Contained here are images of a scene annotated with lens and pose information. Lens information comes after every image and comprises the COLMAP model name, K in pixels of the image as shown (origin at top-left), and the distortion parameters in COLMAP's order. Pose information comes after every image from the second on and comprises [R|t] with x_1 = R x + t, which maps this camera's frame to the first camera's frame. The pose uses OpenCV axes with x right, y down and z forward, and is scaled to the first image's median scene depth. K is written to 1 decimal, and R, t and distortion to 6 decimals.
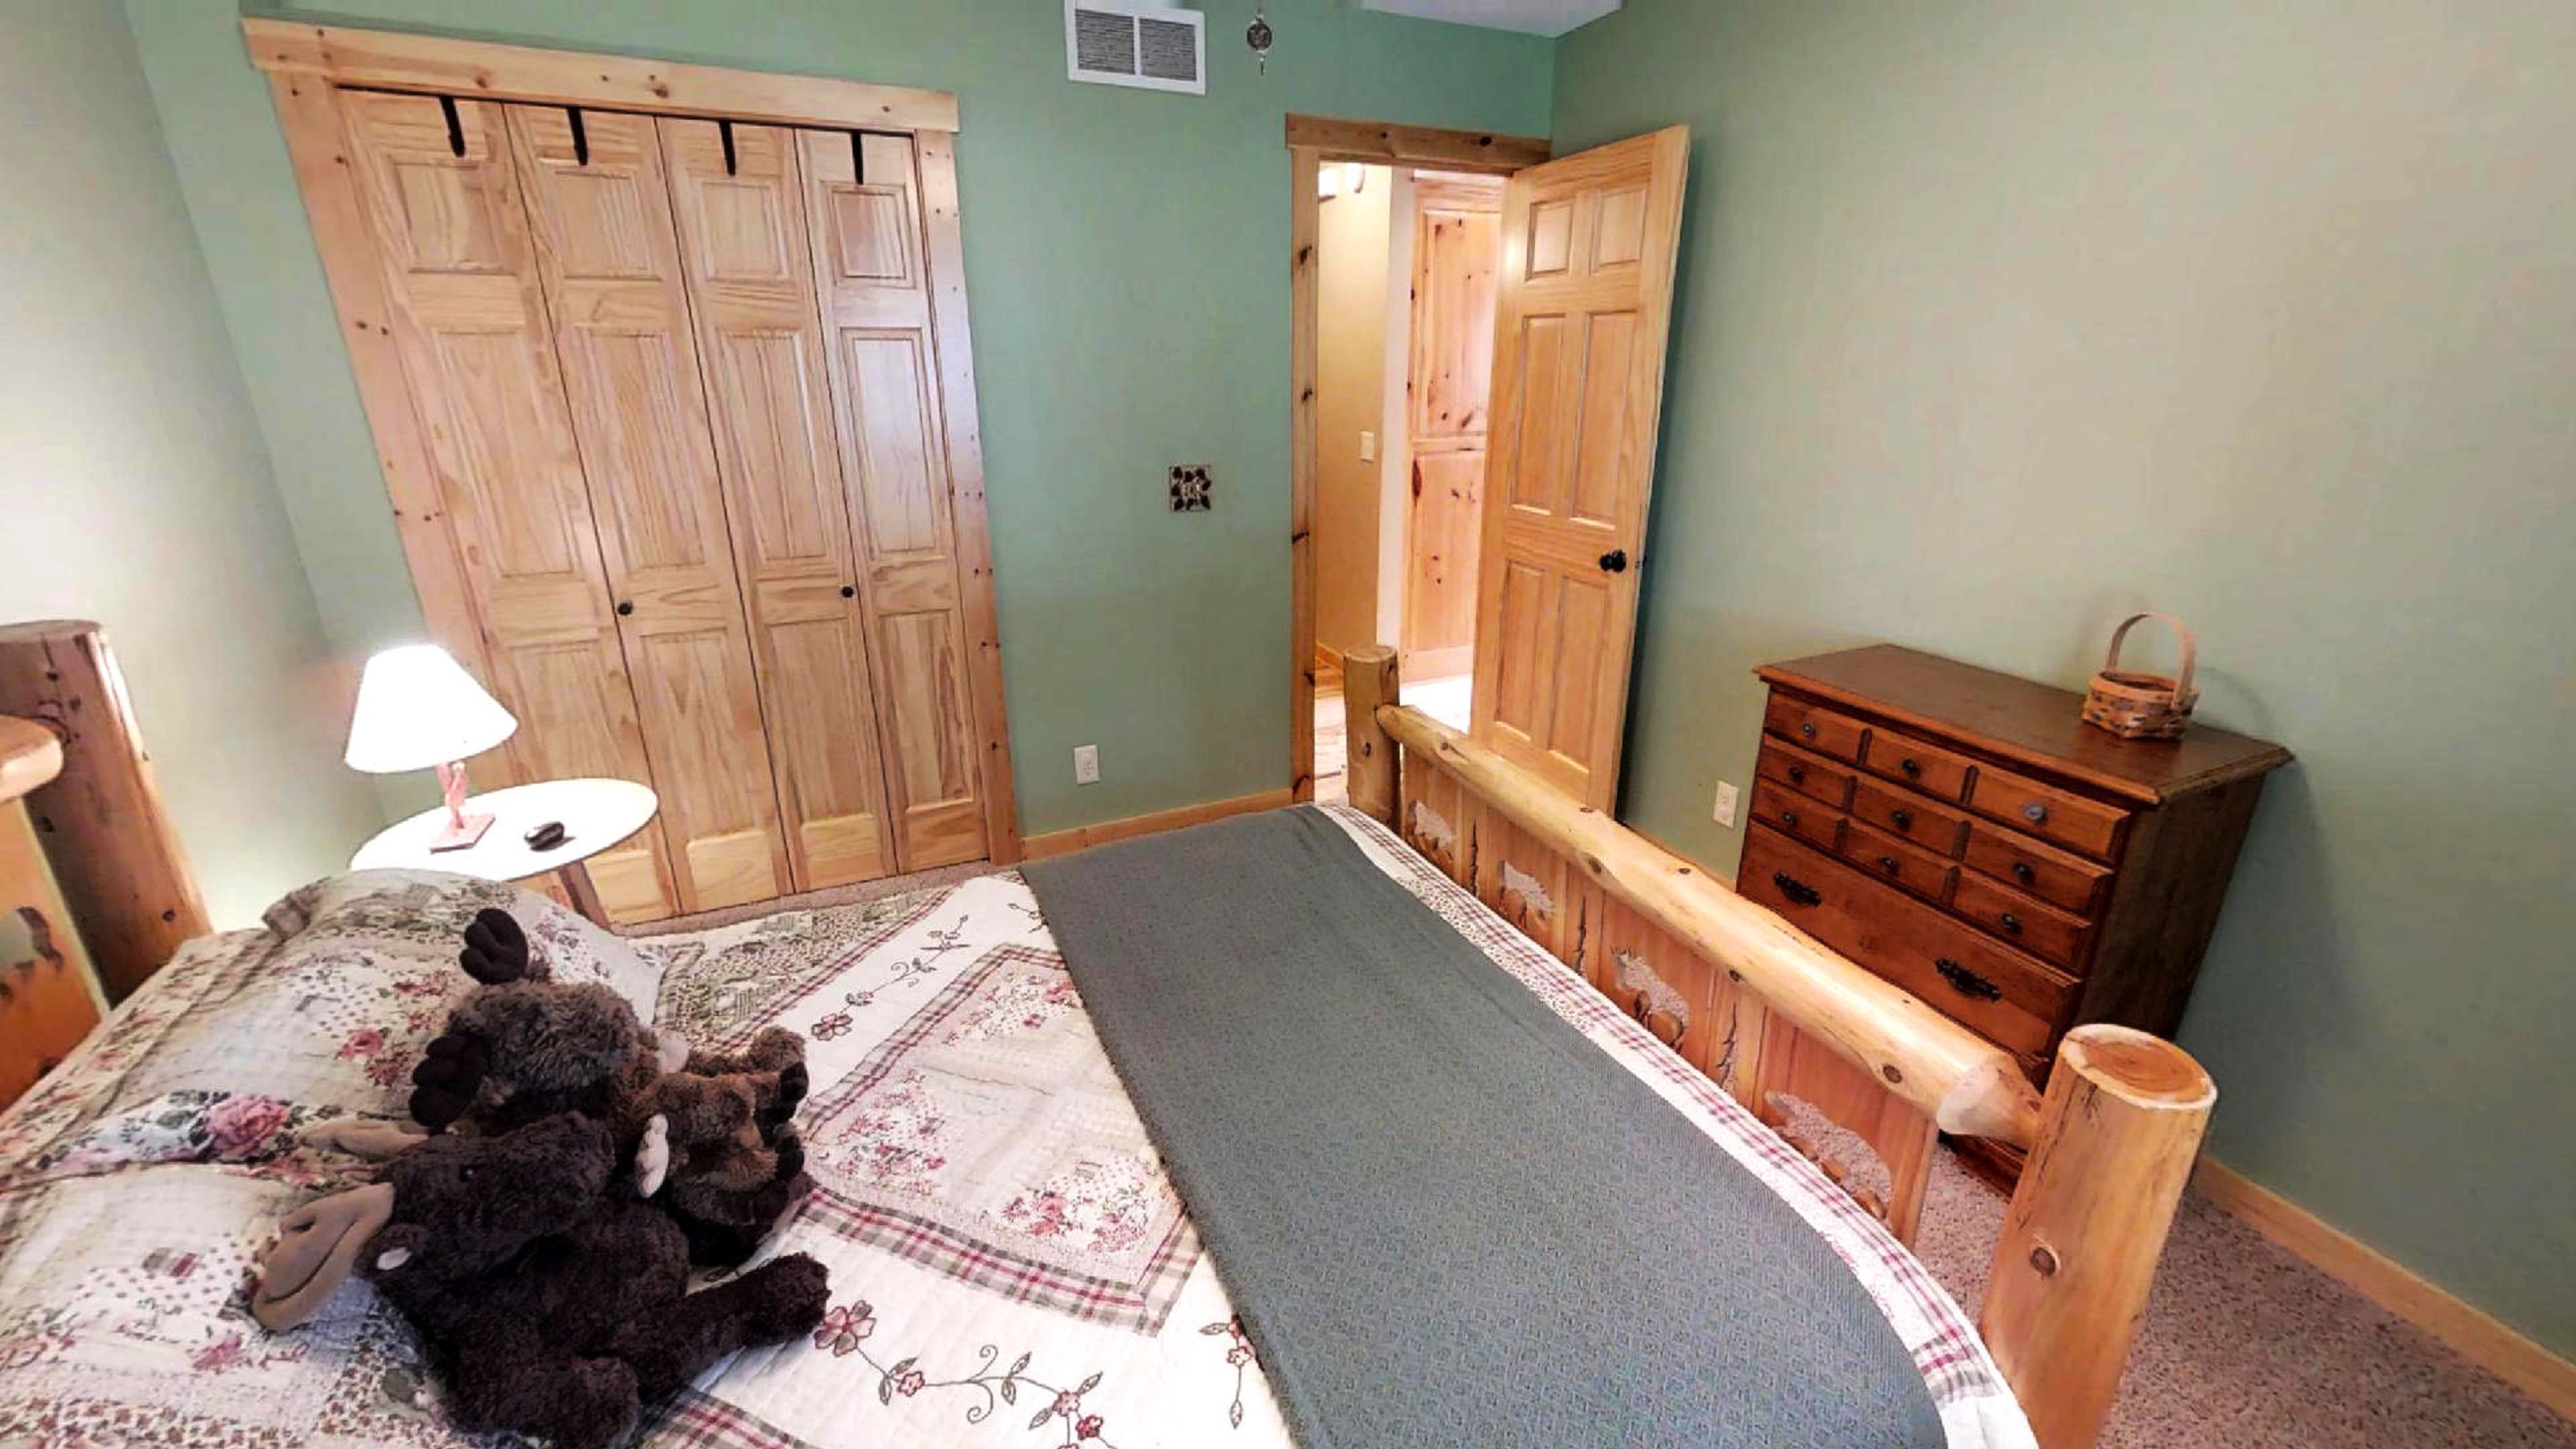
lens RADIAL K [[993.5, 0, 1288.3], [0, 993.5, 716.5], [0, 0, 1]] dist [-0.000493, -0.000100]
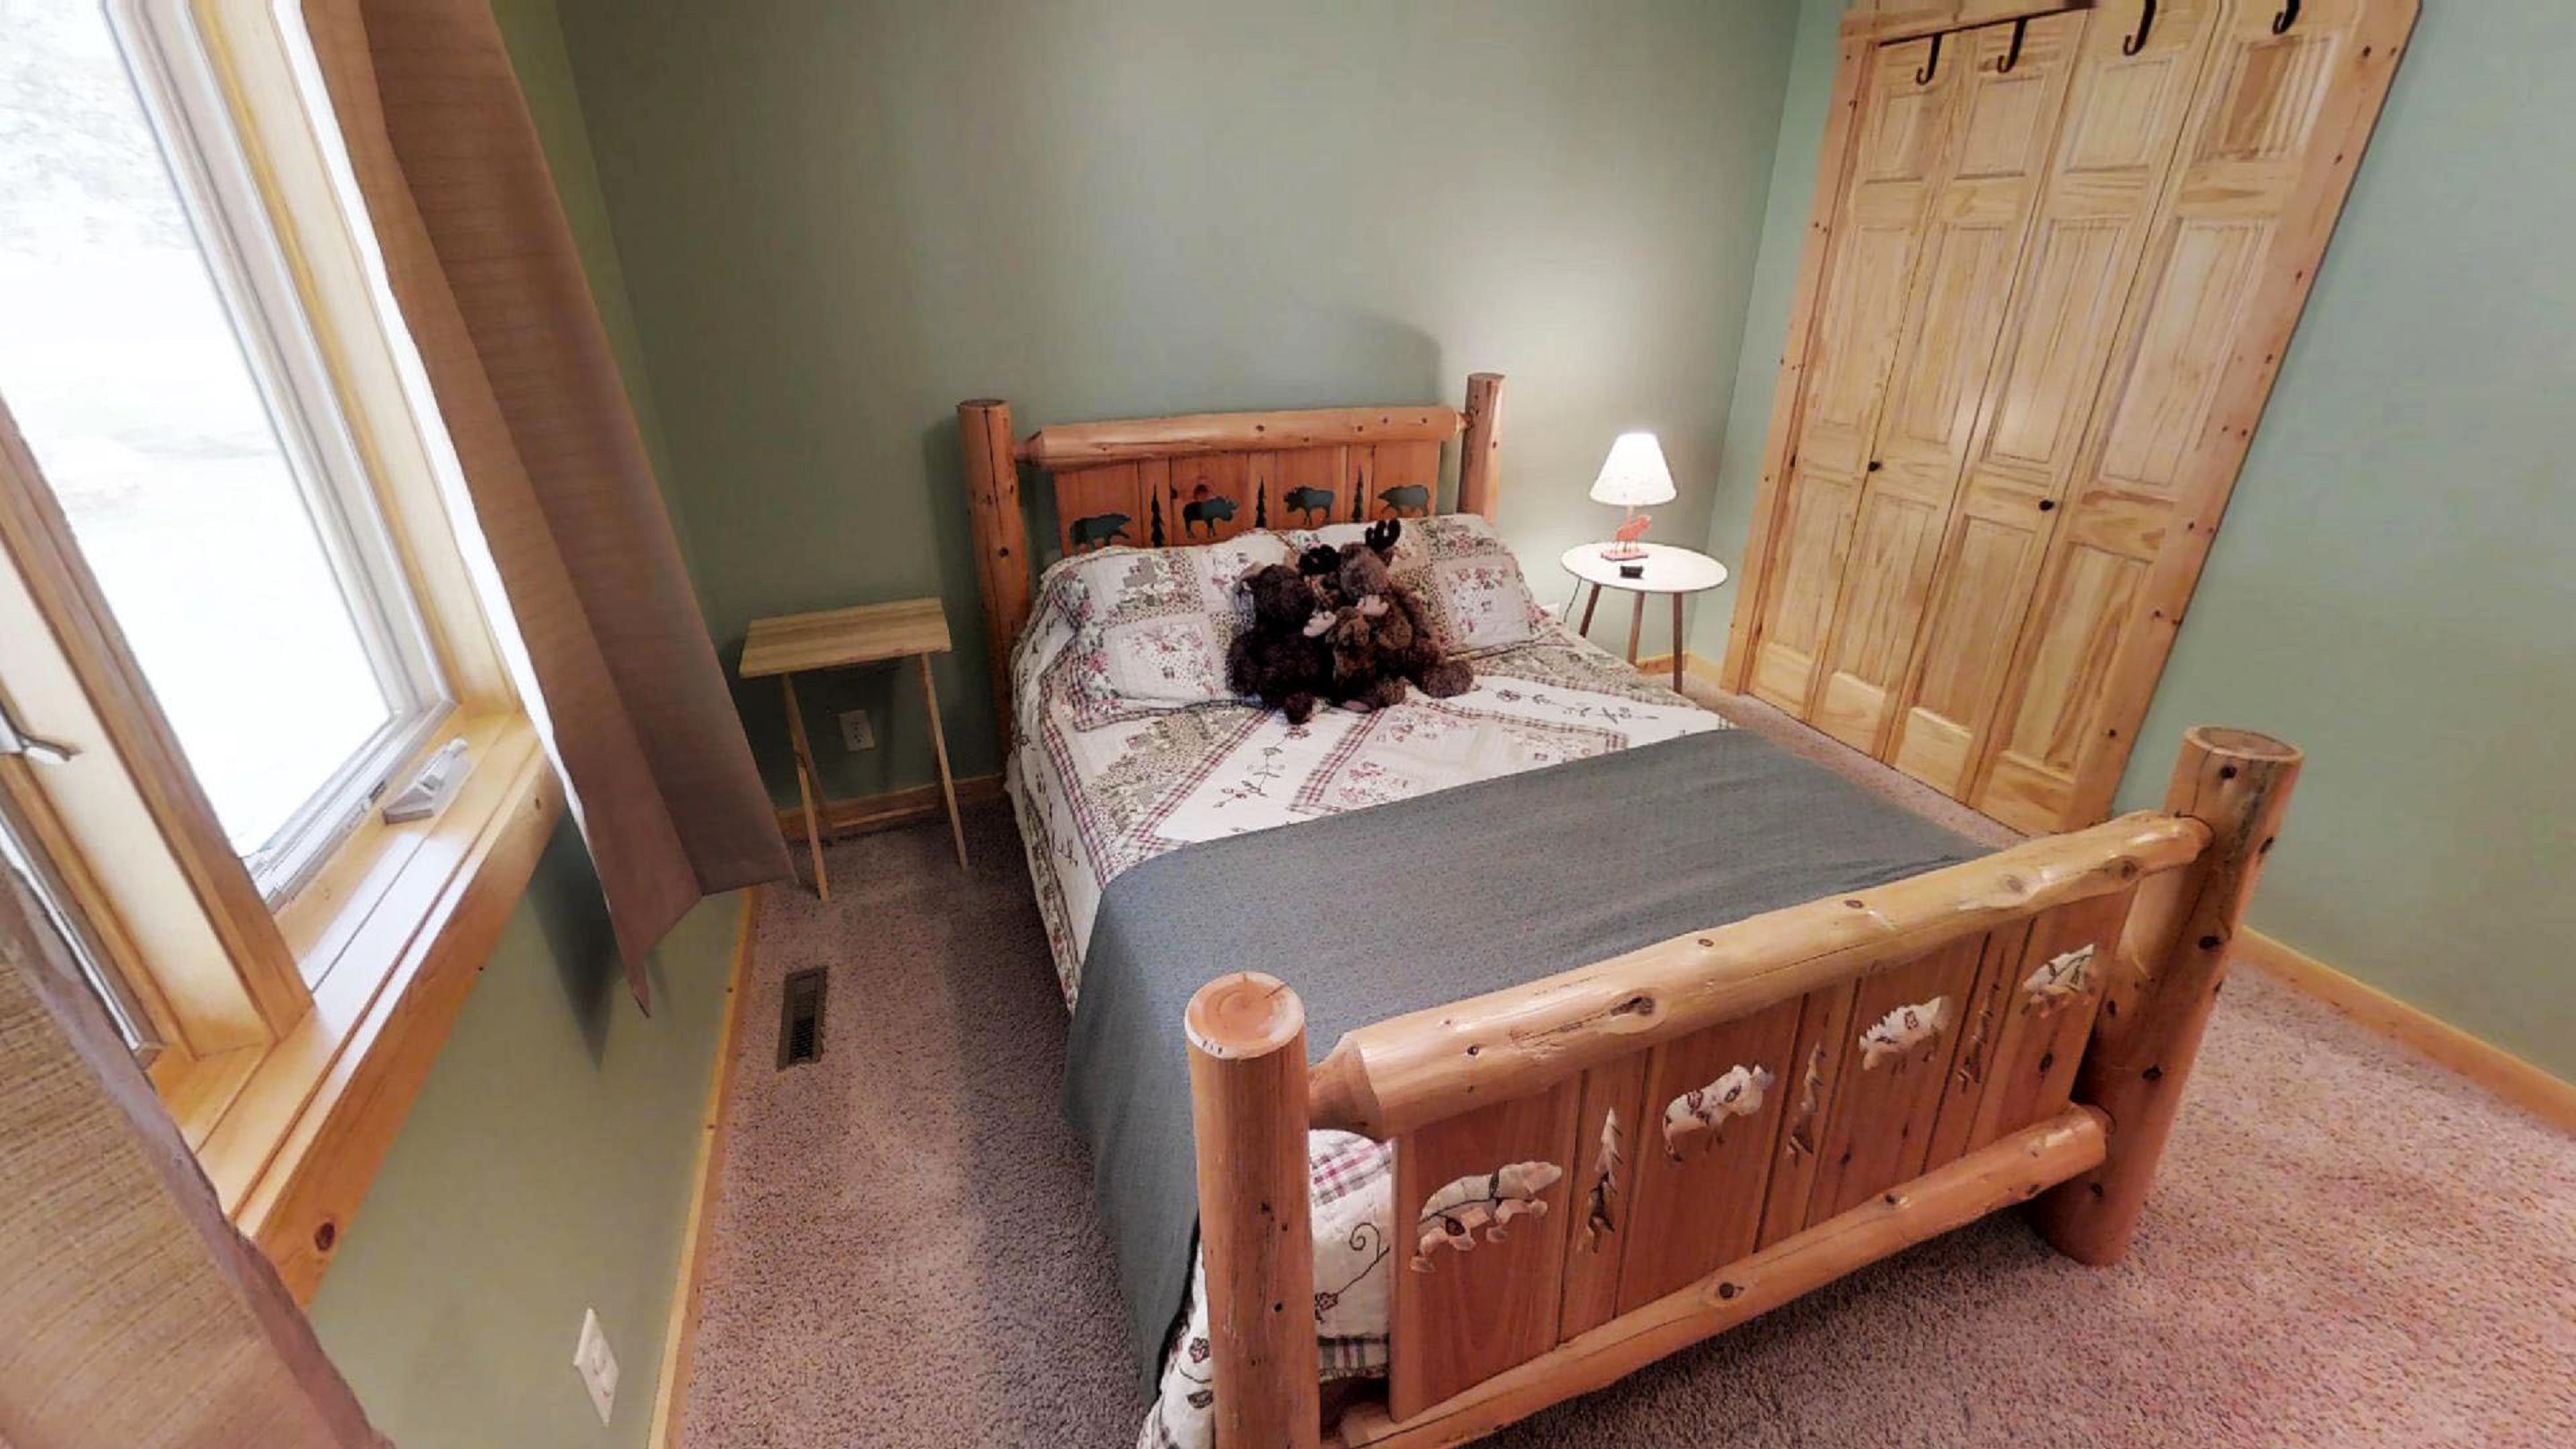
lens RADIAL K [[993.5, 0, 1283.4], [0, 993.5, 720.9], [0, 0, 1]] dist [-0.000493, -0.000100]
pose [[-0.052210, 0.437447, -0.897727, 0.780608], [-0.336463, 0.838688, 0.428247, -0.164290], [0.940248, 0.324411, 0.103397, 0.402096]]
